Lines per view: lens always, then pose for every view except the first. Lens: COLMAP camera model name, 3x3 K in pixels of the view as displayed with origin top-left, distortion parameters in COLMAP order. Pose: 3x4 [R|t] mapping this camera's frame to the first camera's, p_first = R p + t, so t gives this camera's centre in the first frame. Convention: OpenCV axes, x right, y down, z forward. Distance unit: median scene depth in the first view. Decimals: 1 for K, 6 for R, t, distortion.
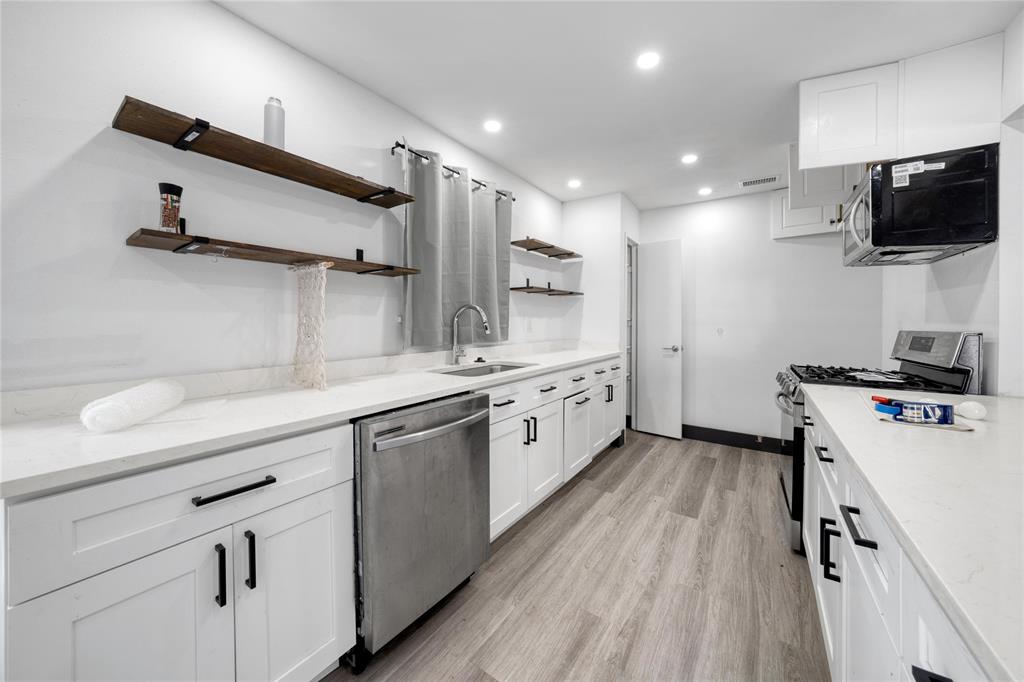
lens RADIAL K [[367.5, 0, 492.0], [0, 367.5, 319.0], [0, 0, 1]] dist [-0.018141, 0.000502]
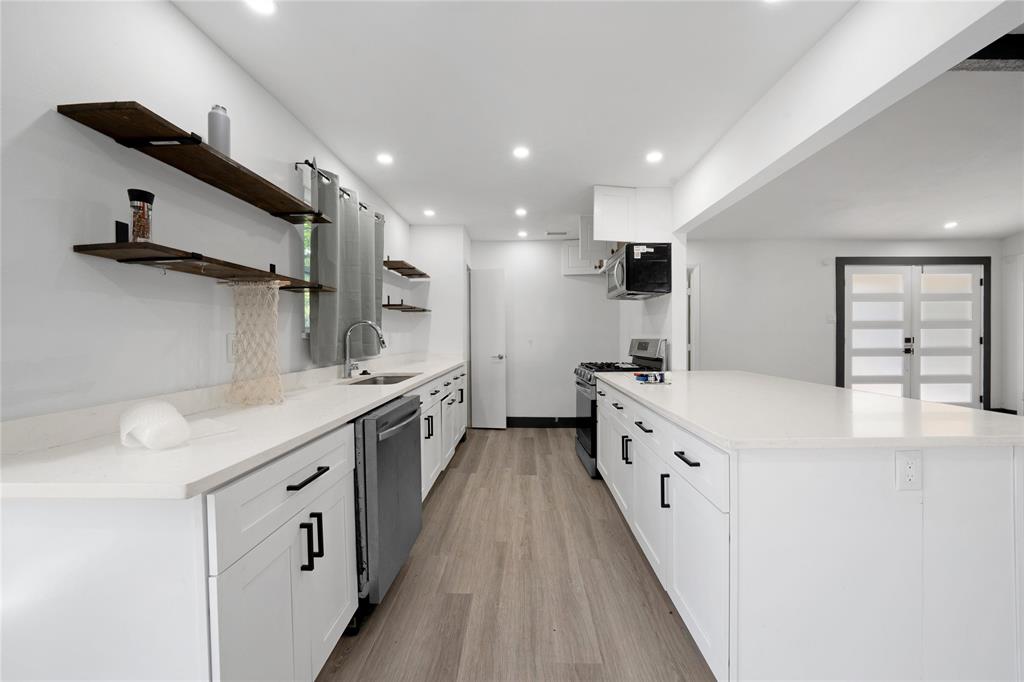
lens RADIAL K [[365.1, 0, 525.4], [0, 365.1, 332.9], [0, 0, 1]] dist [-0.019420, 0.000306]
pose [[0.822692, -0.006056, 0.568455, -0.278597], [0.006153, 0.999980, 0.001749, -0.003294], [-0.568454, 0.002059, 0.822712, -0.140437]]
